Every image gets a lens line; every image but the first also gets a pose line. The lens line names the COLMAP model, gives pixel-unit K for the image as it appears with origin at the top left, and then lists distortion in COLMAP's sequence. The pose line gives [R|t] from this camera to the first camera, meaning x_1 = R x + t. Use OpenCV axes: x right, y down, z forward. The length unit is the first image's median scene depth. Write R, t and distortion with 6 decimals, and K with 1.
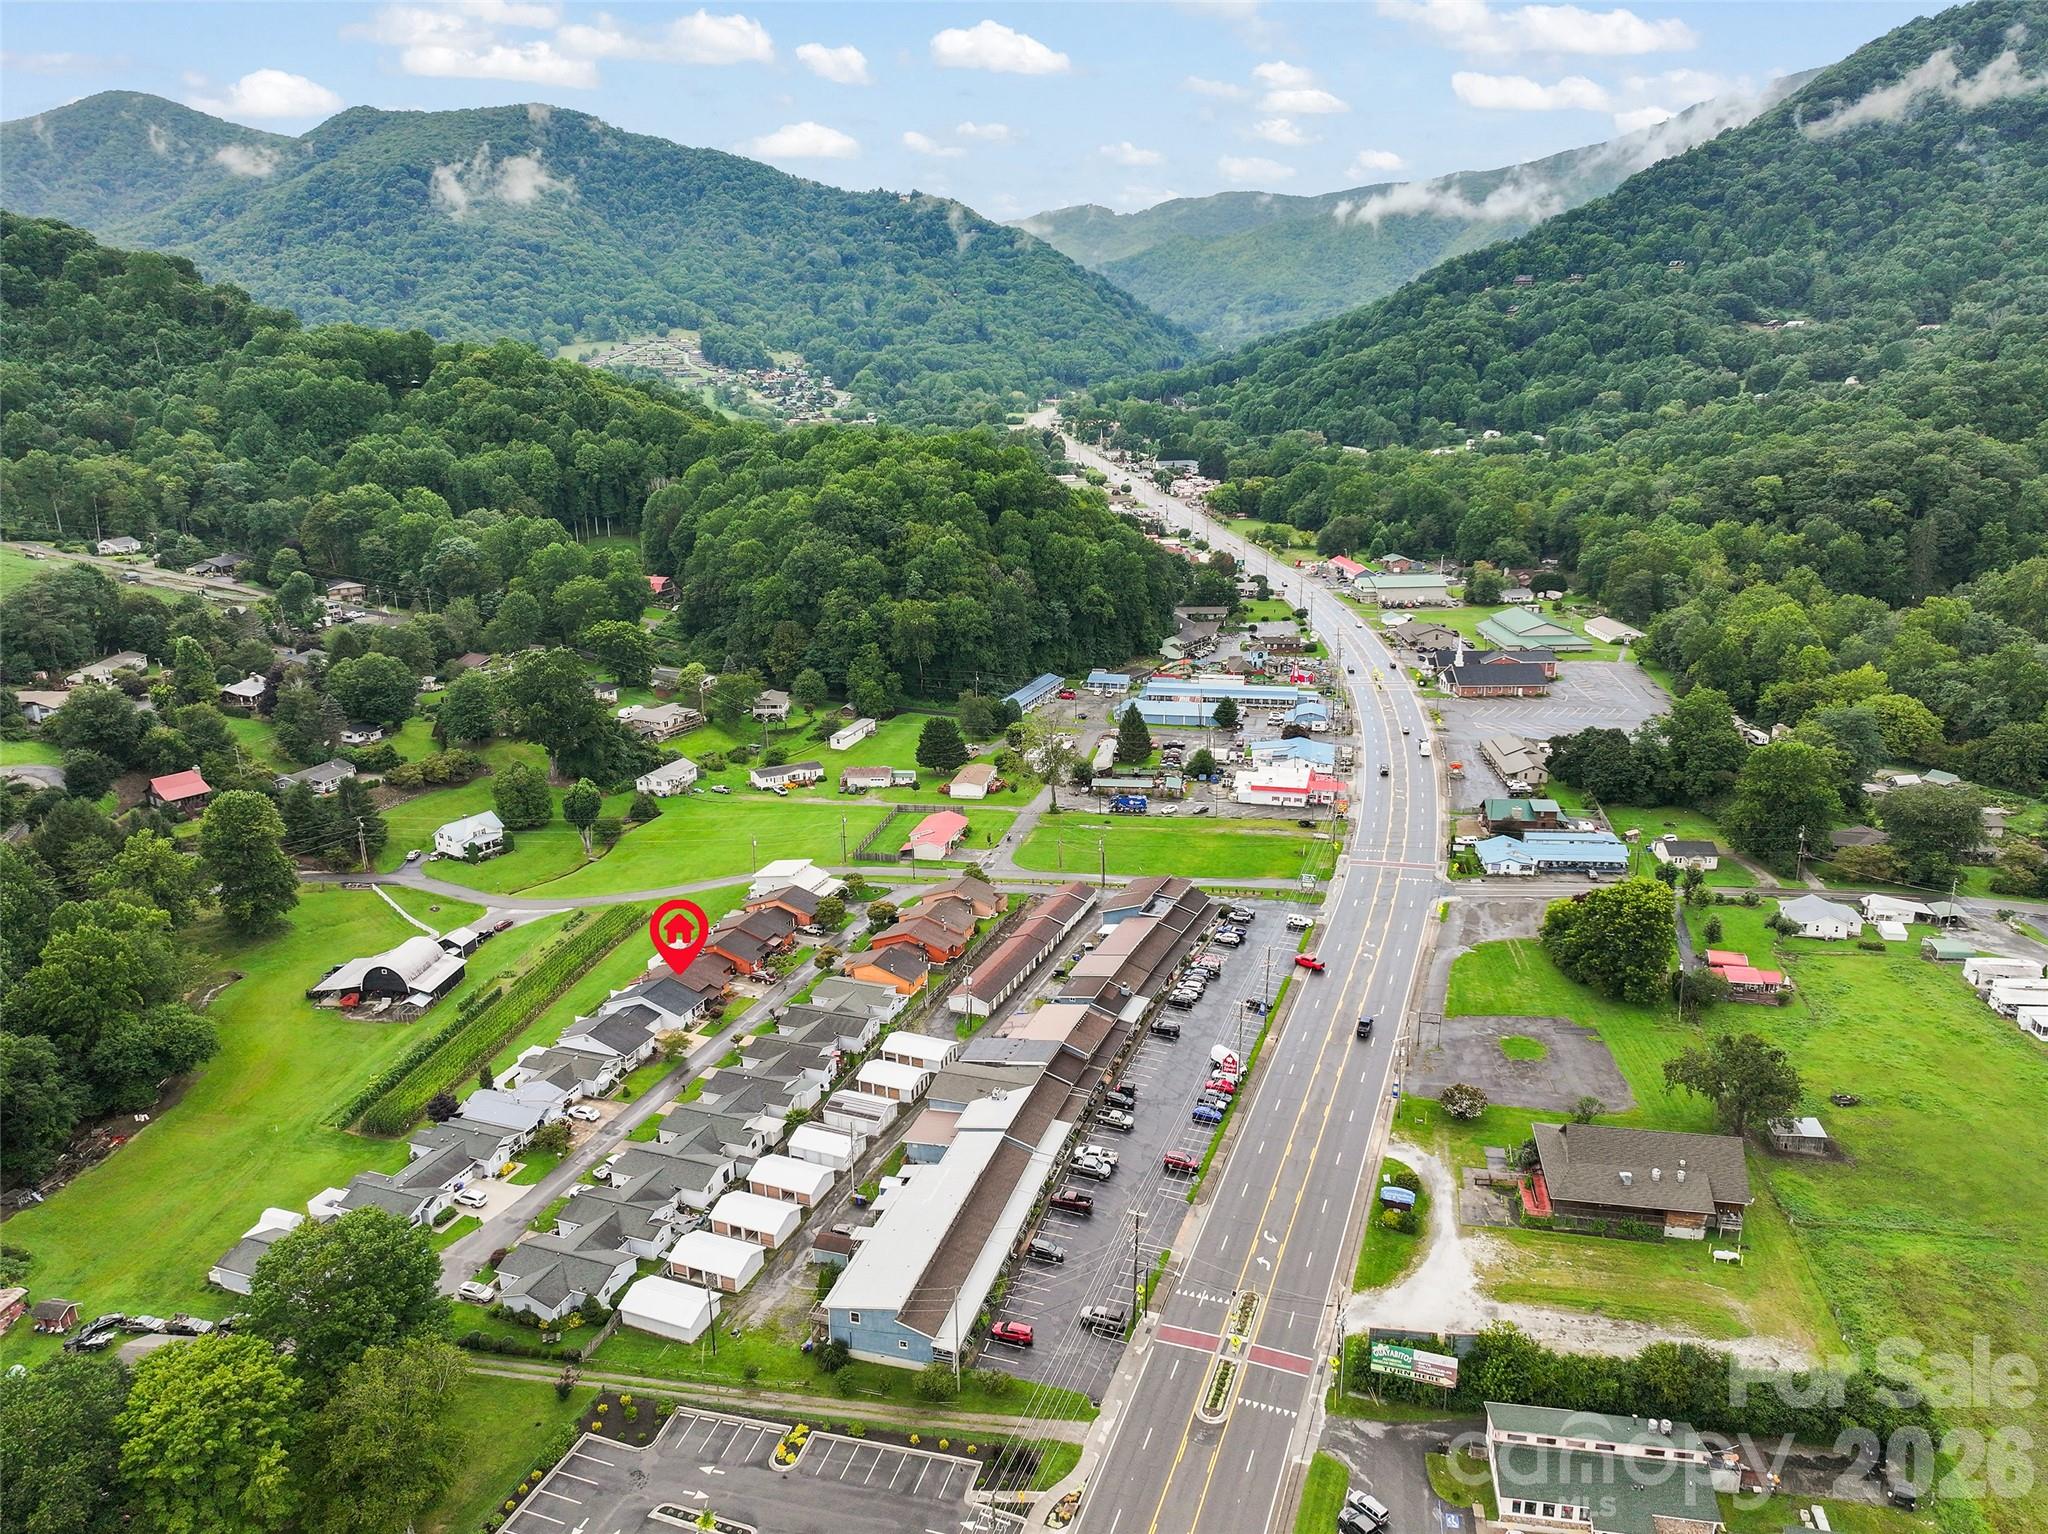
lens RADIAL K [[1430.4, 0, 1033.7], [0, 1430.4, 776.9], [0, 0, 1]] dist [0.000604, 0.013541]
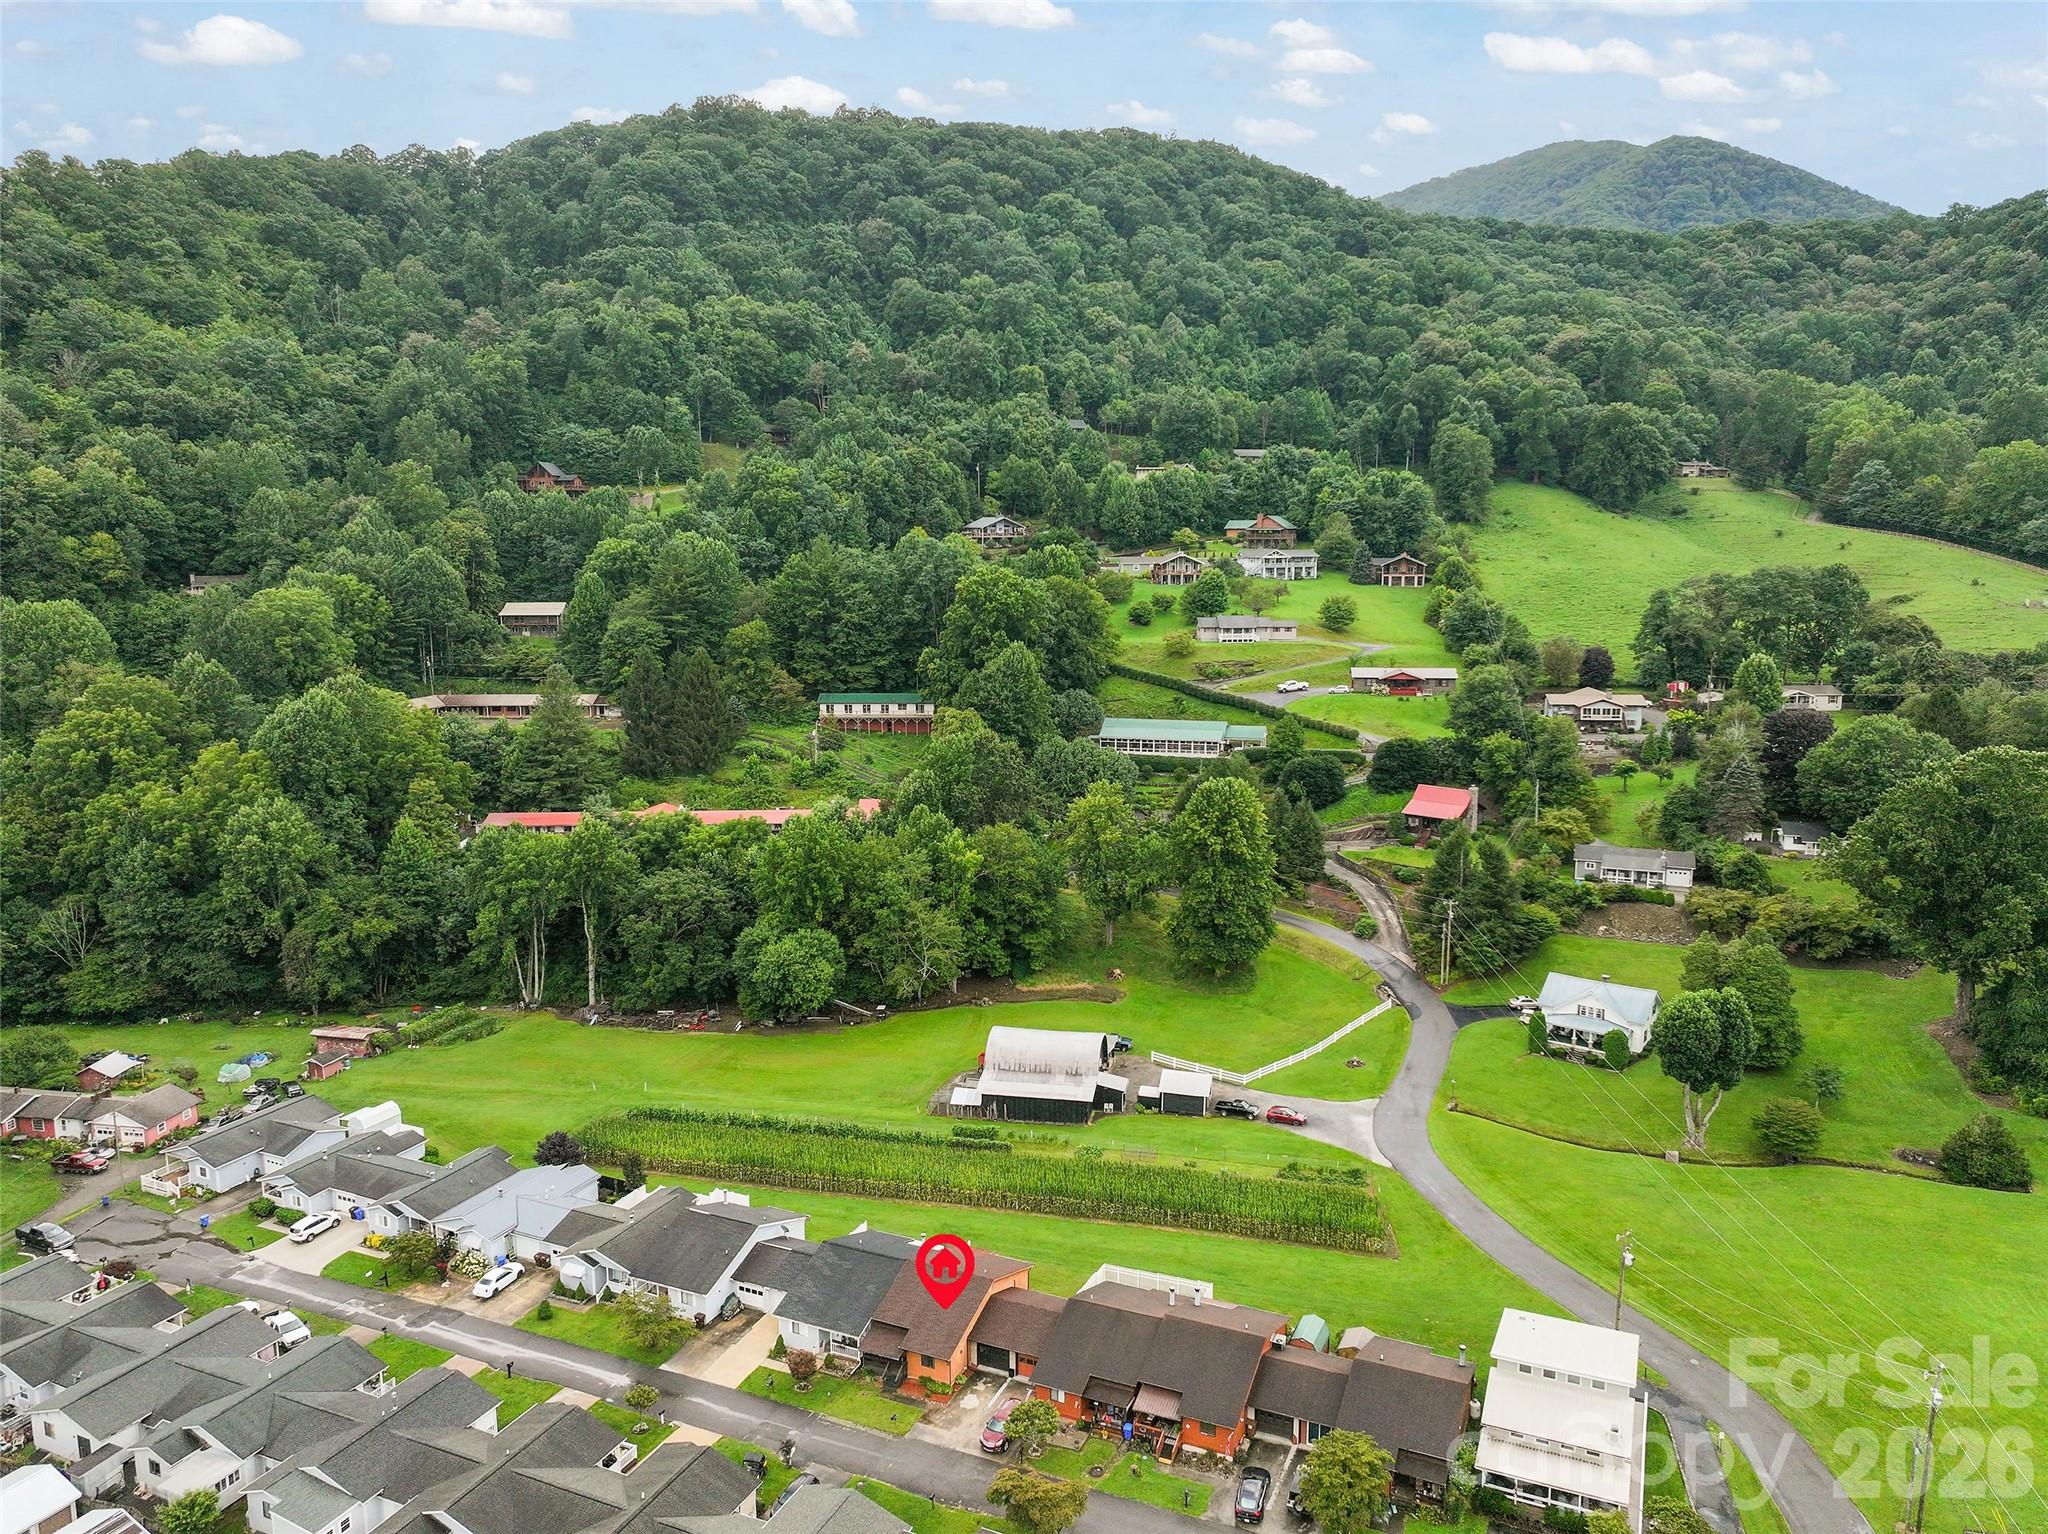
lens RADIAL K [[1436.6, 0, 1033.2], [0, 1436.6, 766.2], [0, 0, 1]] dist [0.001109, 0.014506]
pose [[-0.069485, 0.178764, -0.981435, 0.067658], [-0.282784, 0.939929, 0.191224, -0.044055], [0.956664, 0.290821, -0.014759, 0.376281]]
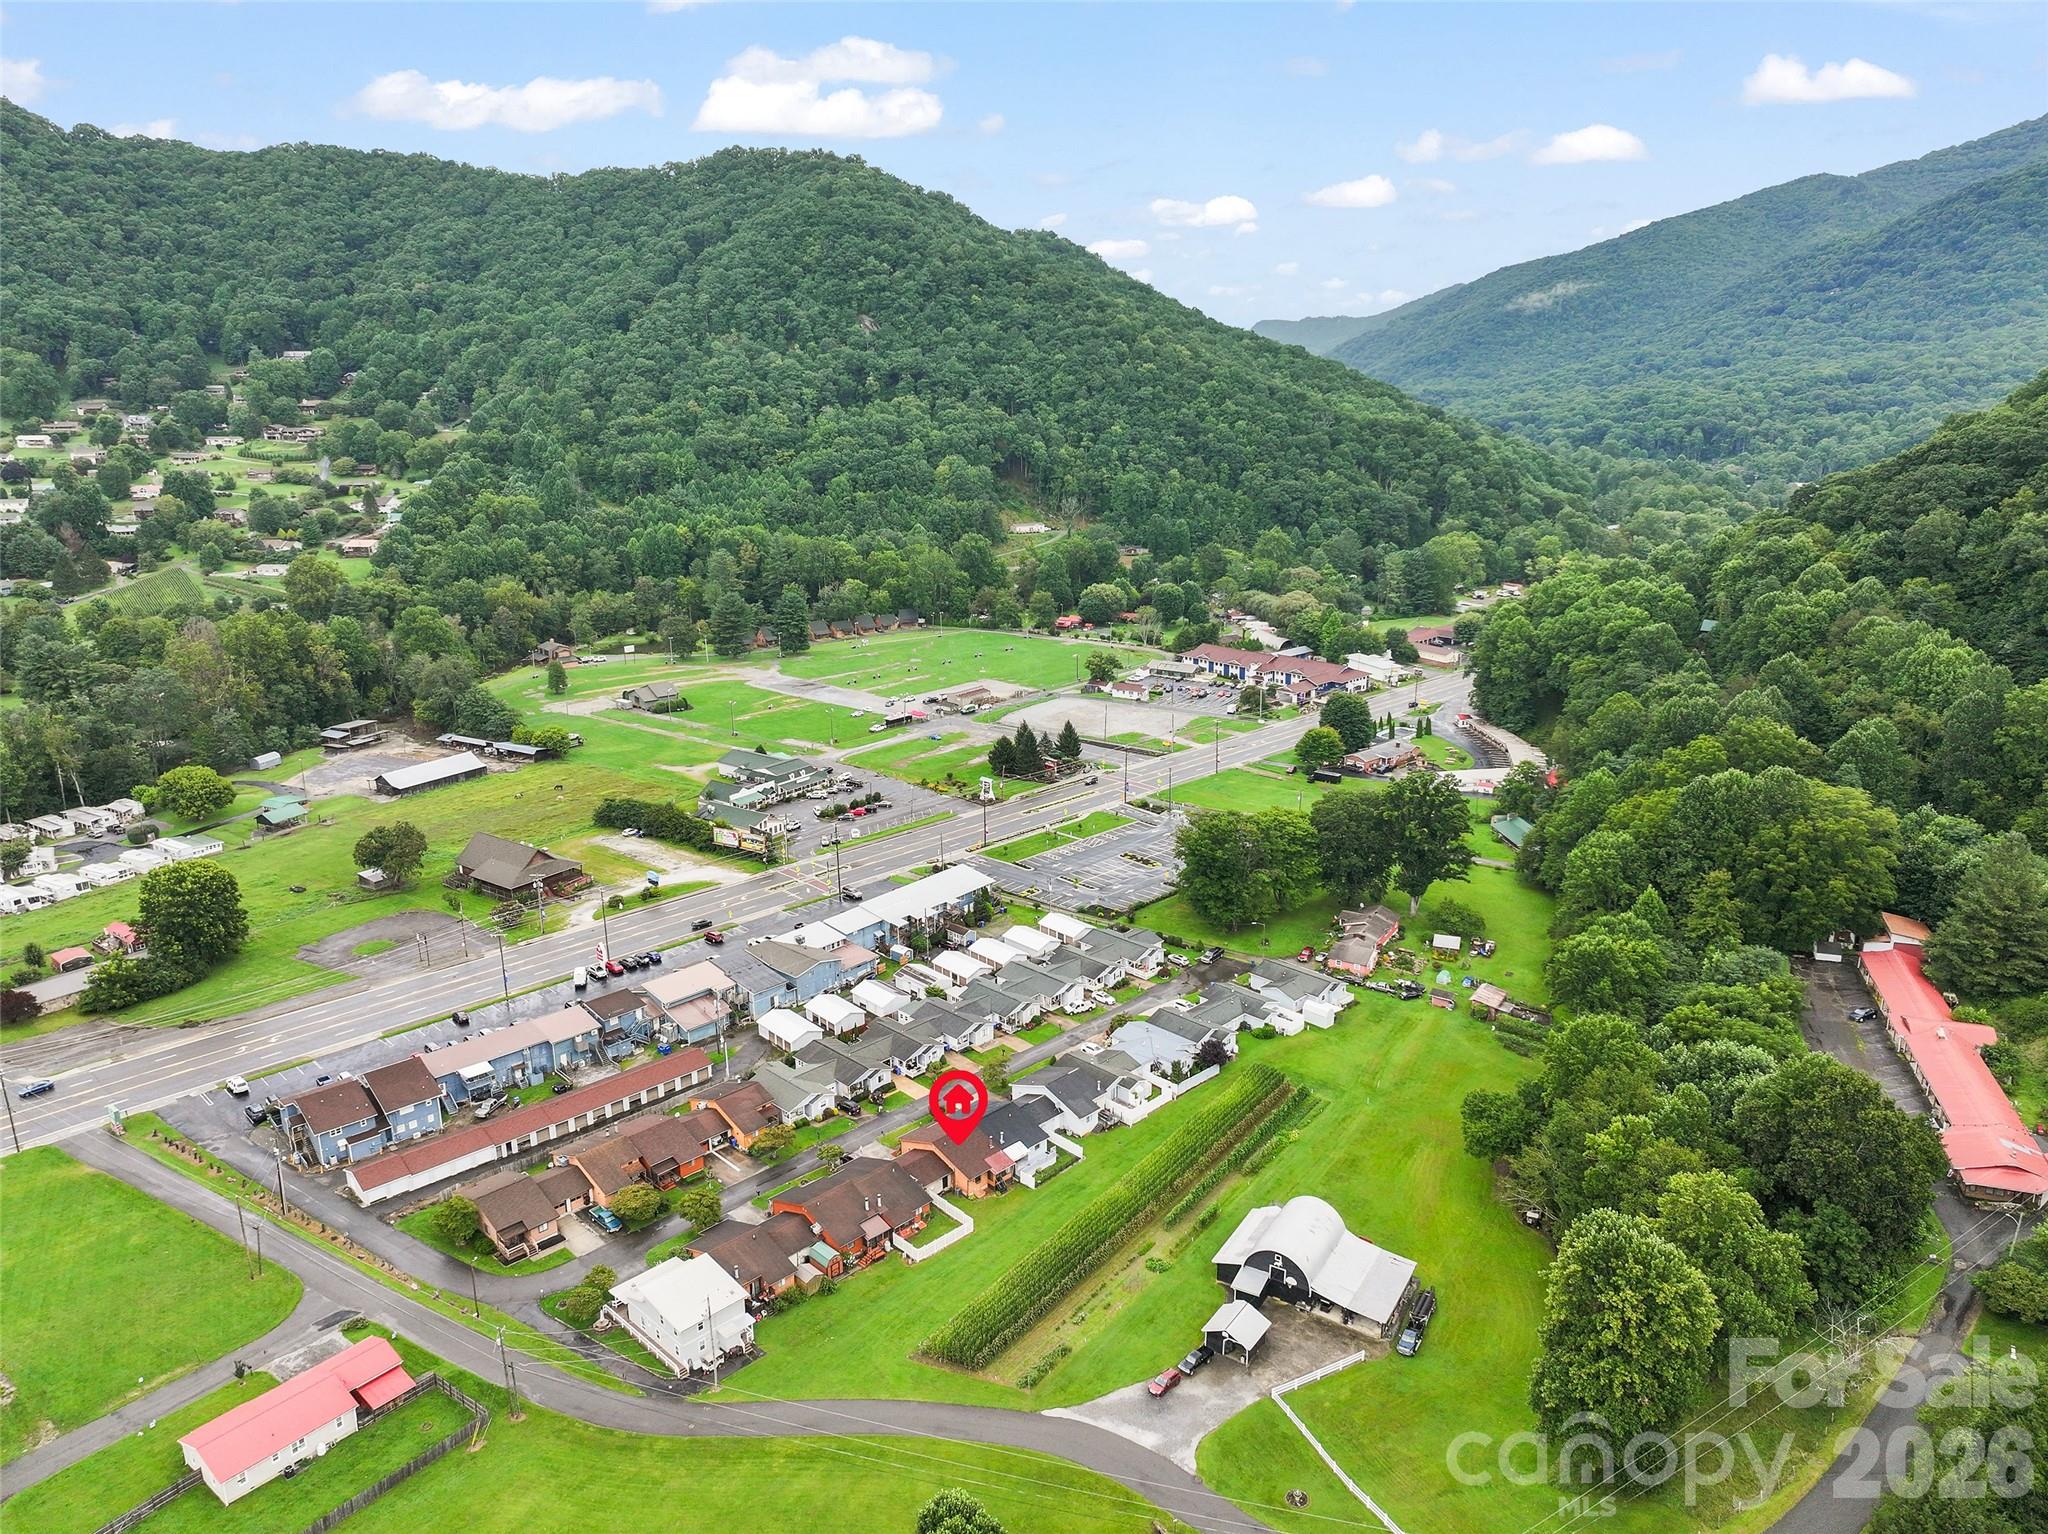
lens RADIAL K [[1430.4, 0, 1033.7], [0, 1430.4, 776.9], [0, 0, 1]] dist [0.000604, 0.013541]
pose [[-0.912233, -0.096360, 0.398178, -0.225803], [0.137956, 0.842922, 0.520049, -0.171874], [-0.385744, 0.529337, -0.755648, 0.567962]]
